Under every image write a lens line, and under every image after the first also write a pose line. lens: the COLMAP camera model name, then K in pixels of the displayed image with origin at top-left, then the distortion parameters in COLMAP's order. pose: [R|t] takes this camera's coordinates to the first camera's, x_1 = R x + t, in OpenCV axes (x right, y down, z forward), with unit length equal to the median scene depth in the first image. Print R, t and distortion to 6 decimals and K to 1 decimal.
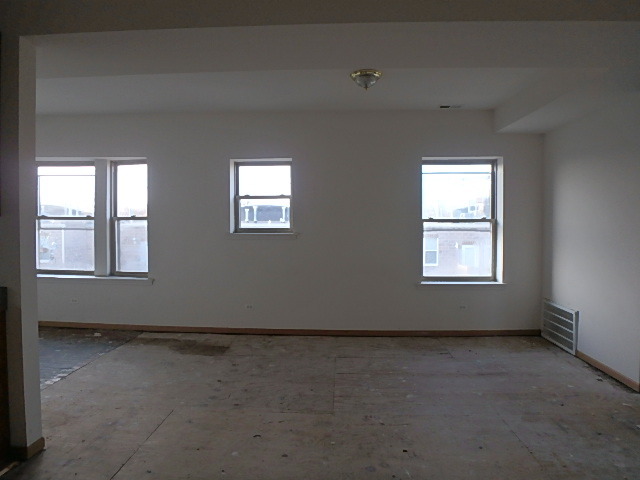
lens RADIAL K [[395.3, 0, 319.0], [0, 395.3, 228.8], [0, 0, 1]] dist [-0.059944, 0.008724]
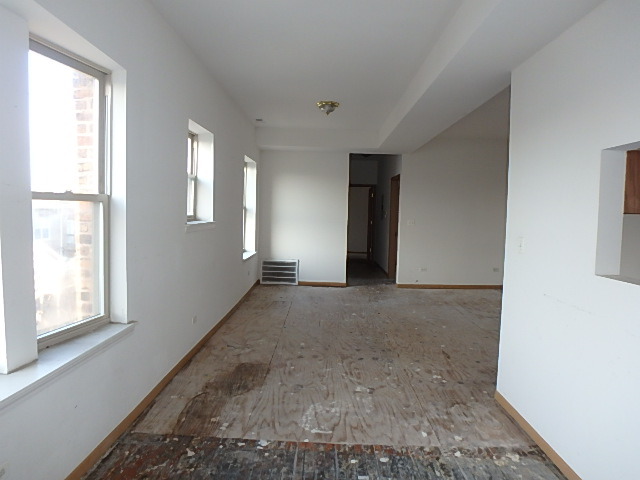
lens RADIAL K [[395.3, 0, 324.3], [0, 395.3, 239.3], [0, 0, 1]] dist [-0.059944, 0.008724]
pose [[-0.049673, -0.076468, 0.995834, -1.022215], [-0.009412, 0.997056, 0.076092, -0.018459], [-0.998721, -0.005593, -0.050247, 0.863443]]
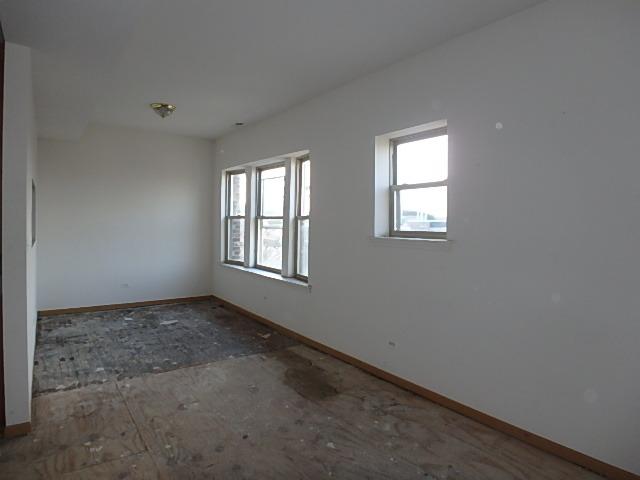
lens RADIAL K [[395.3, 0, 322.6], [0, 395.3, 227.3], [0, 0, 1]] dist [-0.059944, 0.008724]
pose [[0.633765, 0.015888, -0.773362, 0.306019], [-0.027700, 0.999614, -0.002164, -0.003393], [0.773029, 0.022793, 0.633961, 0.504001]]
